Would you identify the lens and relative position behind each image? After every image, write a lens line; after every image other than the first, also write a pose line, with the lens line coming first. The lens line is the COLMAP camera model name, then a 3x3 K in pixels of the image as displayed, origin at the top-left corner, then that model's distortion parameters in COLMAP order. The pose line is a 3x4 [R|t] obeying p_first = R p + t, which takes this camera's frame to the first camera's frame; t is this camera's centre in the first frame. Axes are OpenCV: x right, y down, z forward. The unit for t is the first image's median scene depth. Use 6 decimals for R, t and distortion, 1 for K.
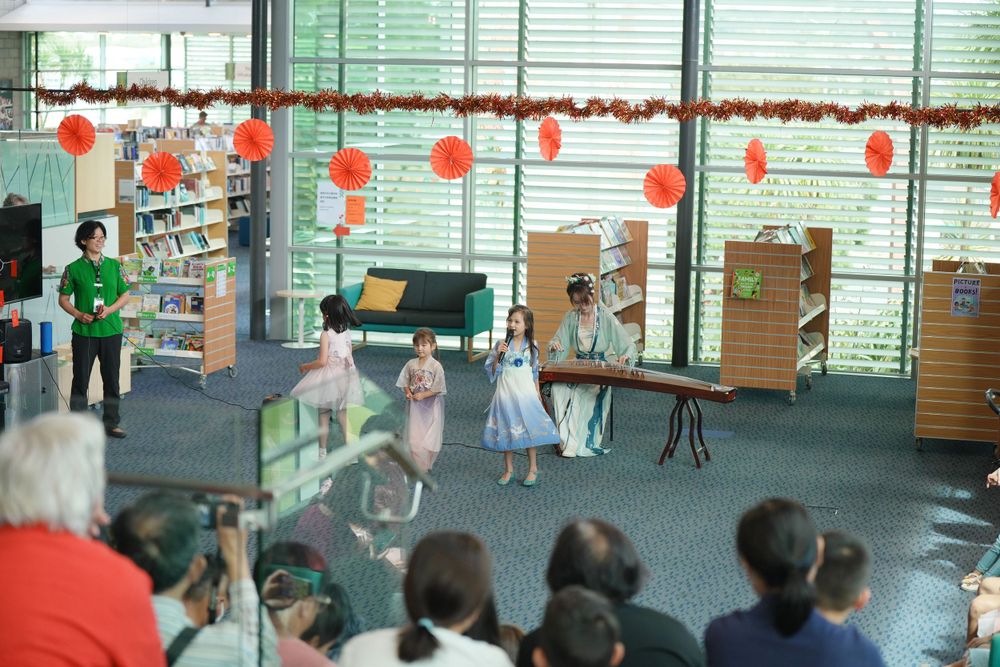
lens RADIAL K [[2108.5, 0, 500.0], [0, 2108.5, 333.5], [0, 0, 1]] dist [-0.051945, -4.676056]
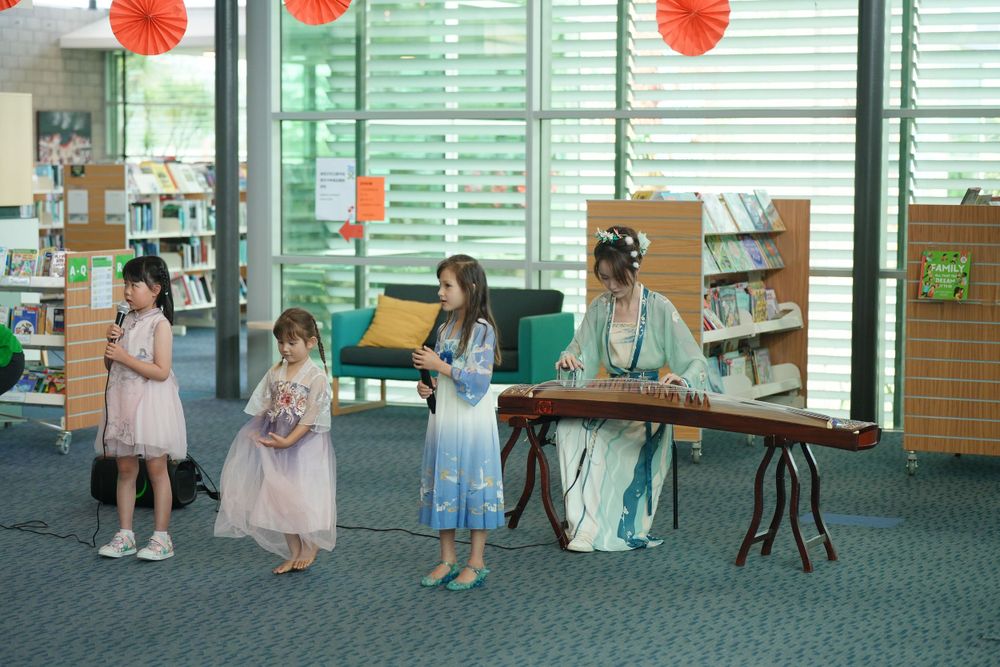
lens RADIAL K [[2361.5, 0, 500.0], [0, 2361.5, 333.5], [0, 0, 1]] dist [-0.009727, -0.165594]
pose [[0.989321, -0.003707, -0.145709, 0.088037], [-0.006350, 0.997631, -0.068499, 0.037650], [0.145618, 0.068693, 0.986953, 0.323813]]
